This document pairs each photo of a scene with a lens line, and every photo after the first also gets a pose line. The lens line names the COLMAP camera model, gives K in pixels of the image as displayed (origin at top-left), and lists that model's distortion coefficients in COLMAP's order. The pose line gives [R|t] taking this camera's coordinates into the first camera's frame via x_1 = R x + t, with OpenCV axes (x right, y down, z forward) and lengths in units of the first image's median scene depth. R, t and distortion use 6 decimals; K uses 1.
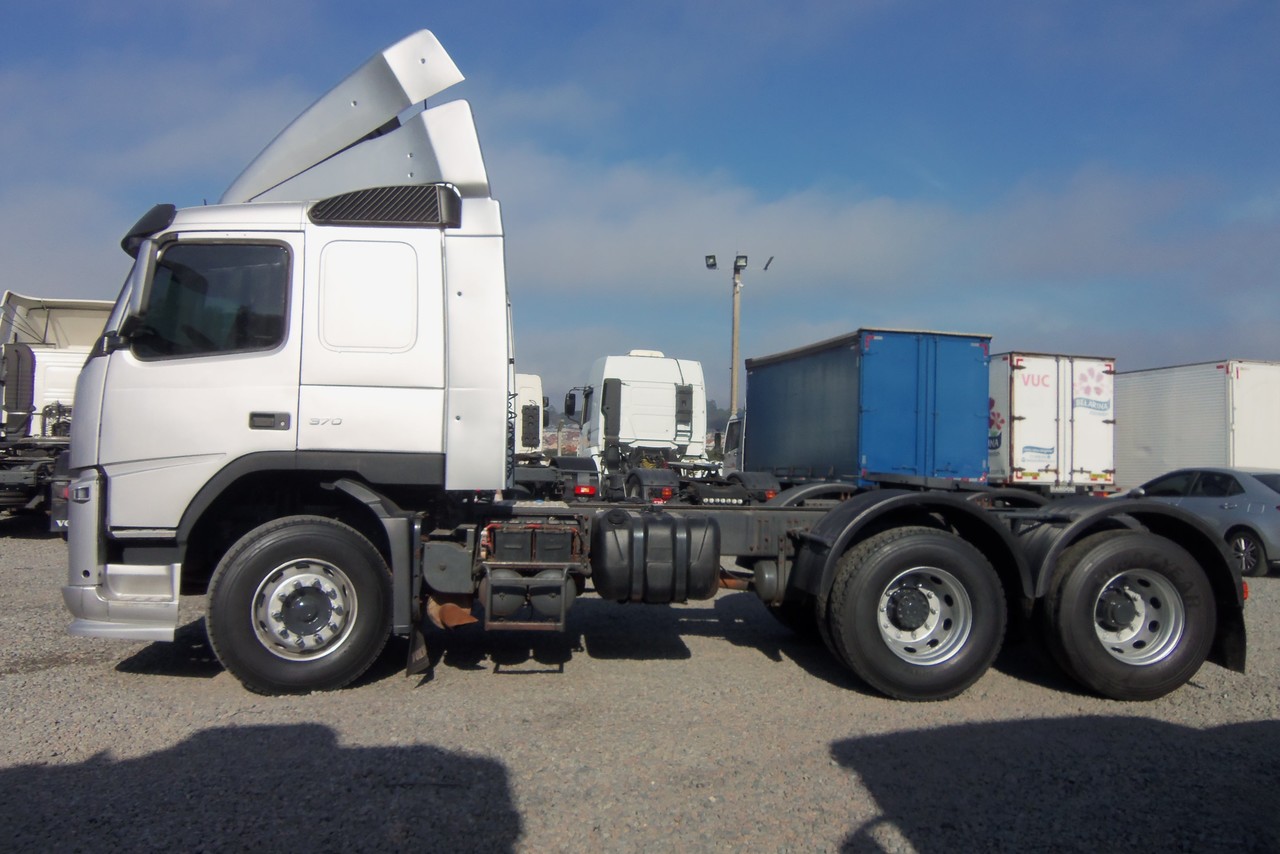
lens RADIAL K [[1094.5, 0, 640.0], [0, 1094.5, 427.0], [0, 0, 1]] dist [0.008613, -0.052133]
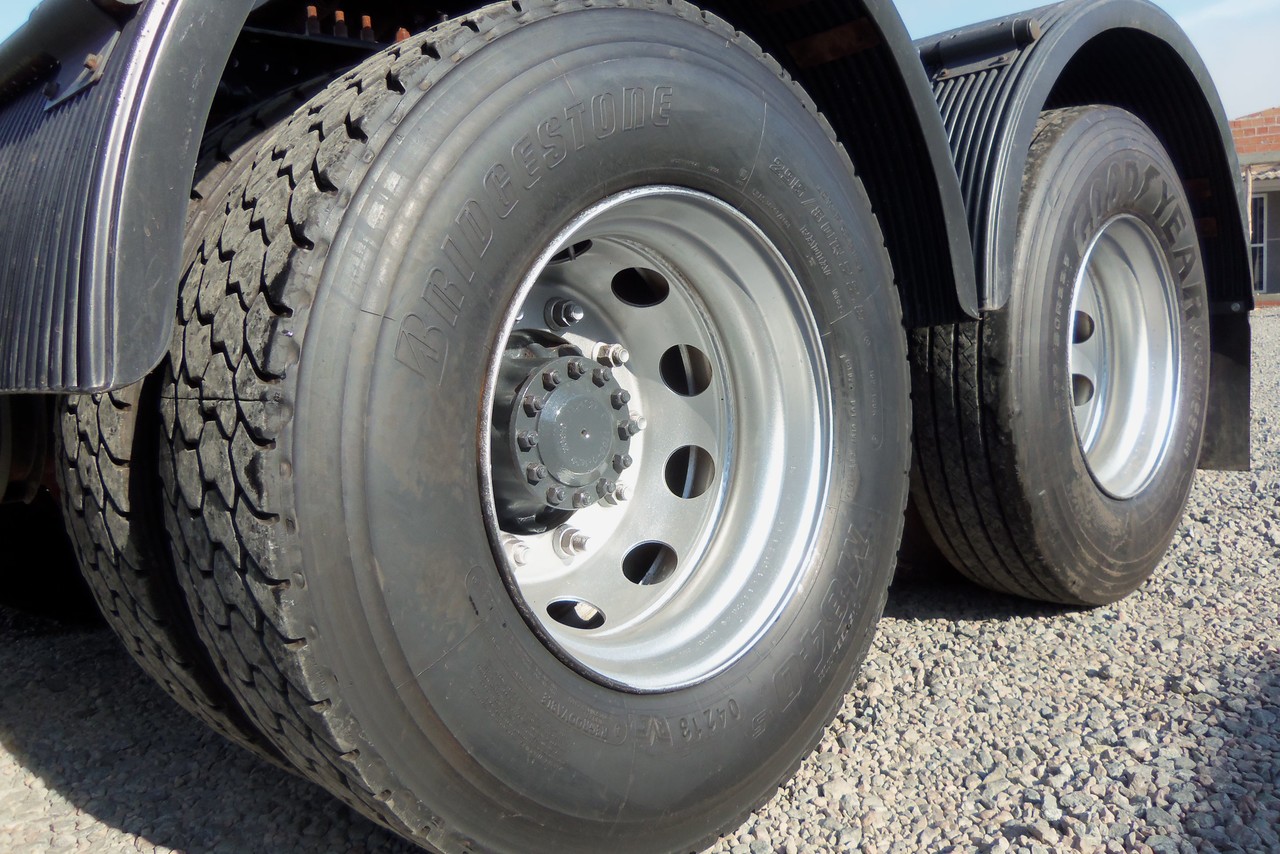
lens RADIAL K [[1094.5, 0, 640.0], [0, 1094.5, 427.0], [0, 0, 1]] dist [0.008613, -0.052133]
pose [[0.783709, -0.135111, 0.606255, 0.133876], [0.064238, 0.988452, 0.137247, 0.141490], [-0.617797, -0.068617, 0.783338, 0.843453]]
